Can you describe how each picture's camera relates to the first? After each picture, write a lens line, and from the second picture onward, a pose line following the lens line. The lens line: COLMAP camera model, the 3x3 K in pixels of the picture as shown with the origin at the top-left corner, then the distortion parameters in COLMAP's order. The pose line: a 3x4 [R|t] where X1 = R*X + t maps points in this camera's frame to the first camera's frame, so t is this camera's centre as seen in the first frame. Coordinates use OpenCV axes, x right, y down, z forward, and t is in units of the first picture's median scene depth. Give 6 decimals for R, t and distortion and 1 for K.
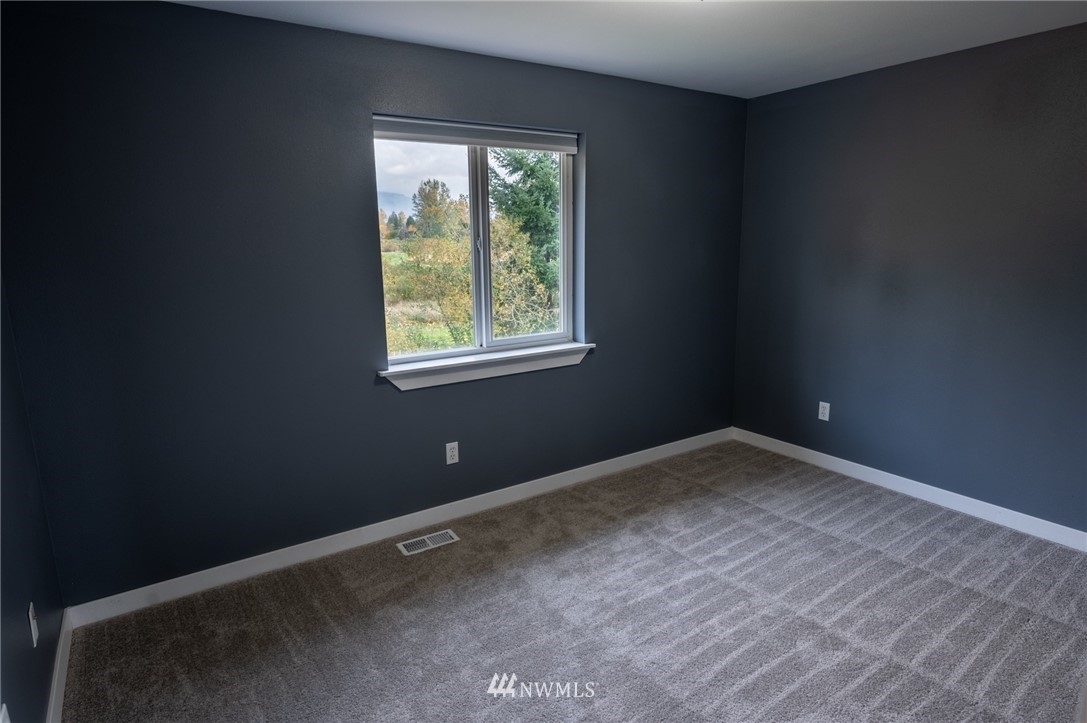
lens RADIAL K [[617.8, 0, 542.7], [0, 617.8, 360.6], [0, 0, 1]] dist [-0.001341, 0.000464]
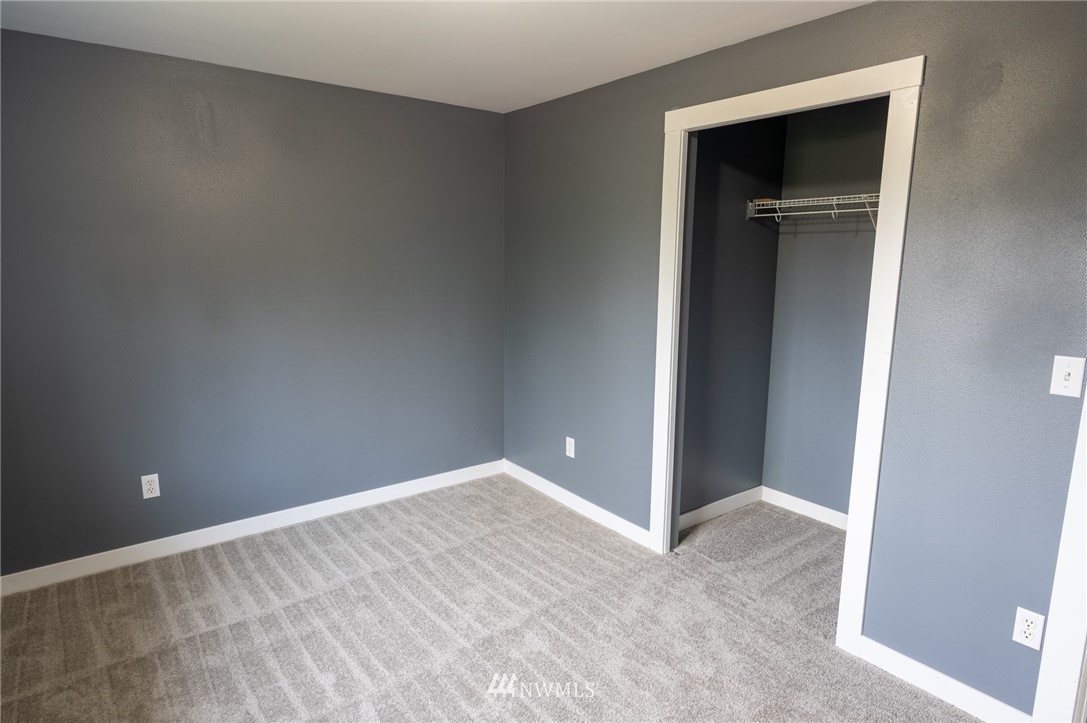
lens RADIAL K [[617.8, 0, 547.6], [0, 617.8, 367.3], [0, 0, 1]] dist [-0.001341, 0.000464]
pose [[-0.056602, -0.169549, 0.983895, -0.369251], [0.193945, 0.964835, 0.177422, -0.124248], [-0.979378, 0.200864, -0.021728, 0.632091]]
